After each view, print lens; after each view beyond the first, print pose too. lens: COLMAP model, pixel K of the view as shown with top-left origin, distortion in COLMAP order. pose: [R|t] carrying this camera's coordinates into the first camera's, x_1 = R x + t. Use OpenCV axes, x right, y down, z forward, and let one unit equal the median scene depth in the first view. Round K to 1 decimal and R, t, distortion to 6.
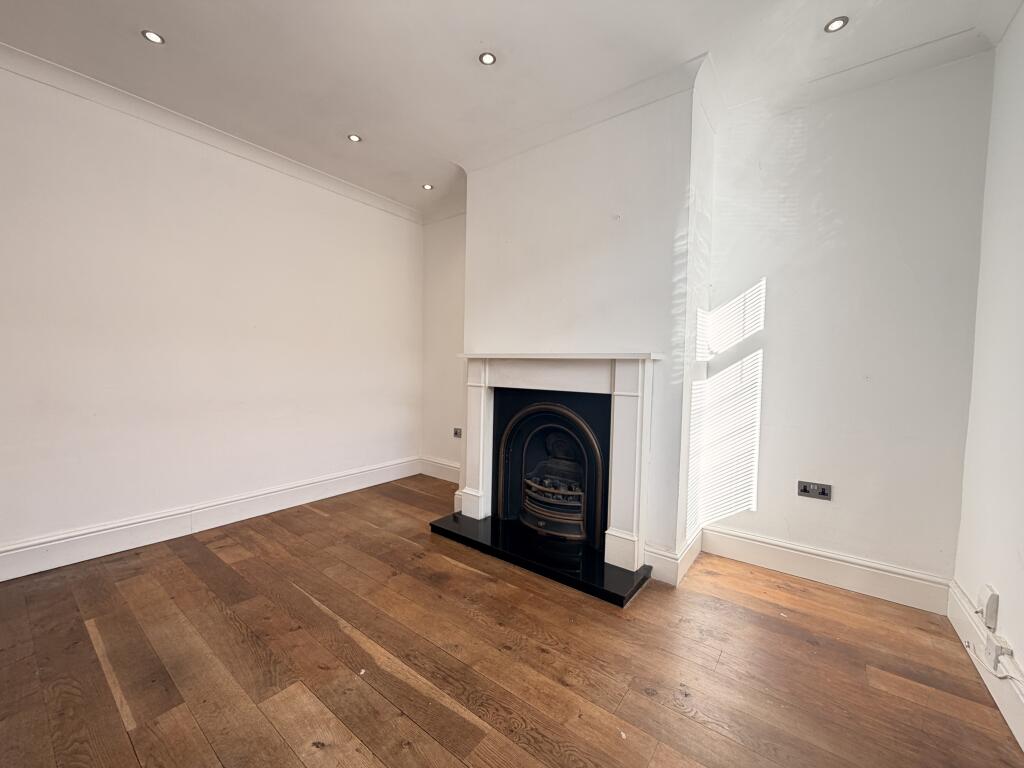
lens RADIAL K [[405.7, 0, 508.1], [0, 405.7, 378.7], [0, 0, 1]] dist [-0.002387, 0.000638]
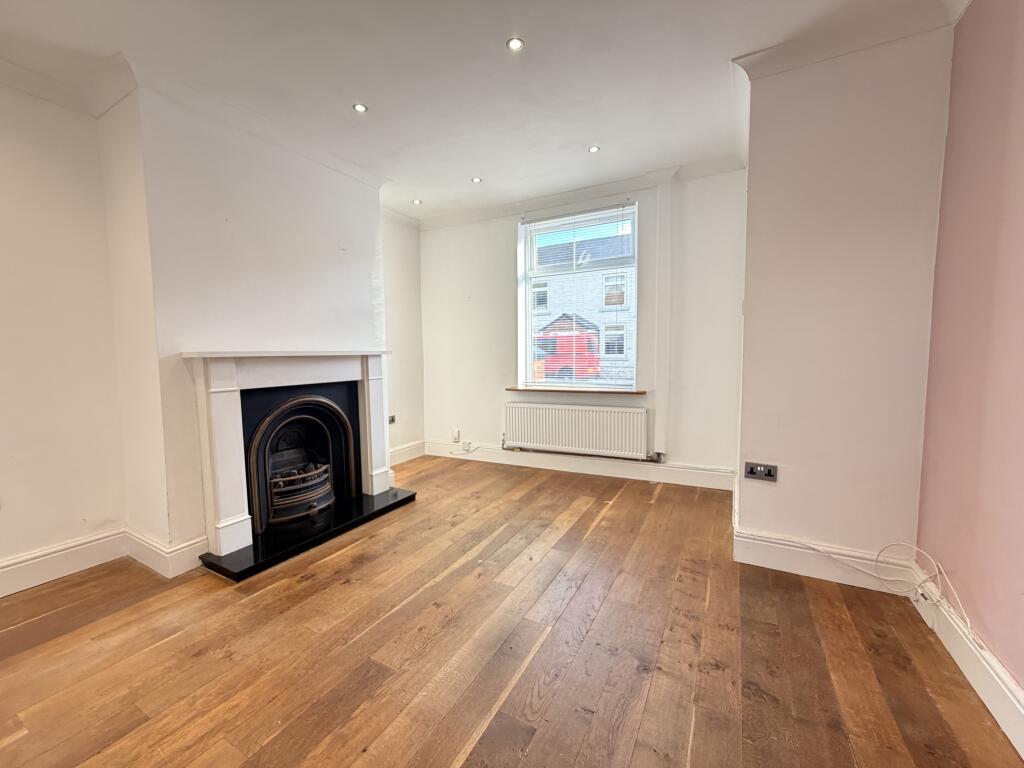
lens RADIAL K [[405.7, 0, 506.6], [0, 405.7, 382.0], [0, 0, 1]] dist [-0.002387, 0.000638]
pose [[-0.142886, -0.092911, 0.985369, -1.140230], [0.038133, 0.994328, 0.099285, -0.071100], [-0.989004, 0.051762, -0.138533, 0.665647]]
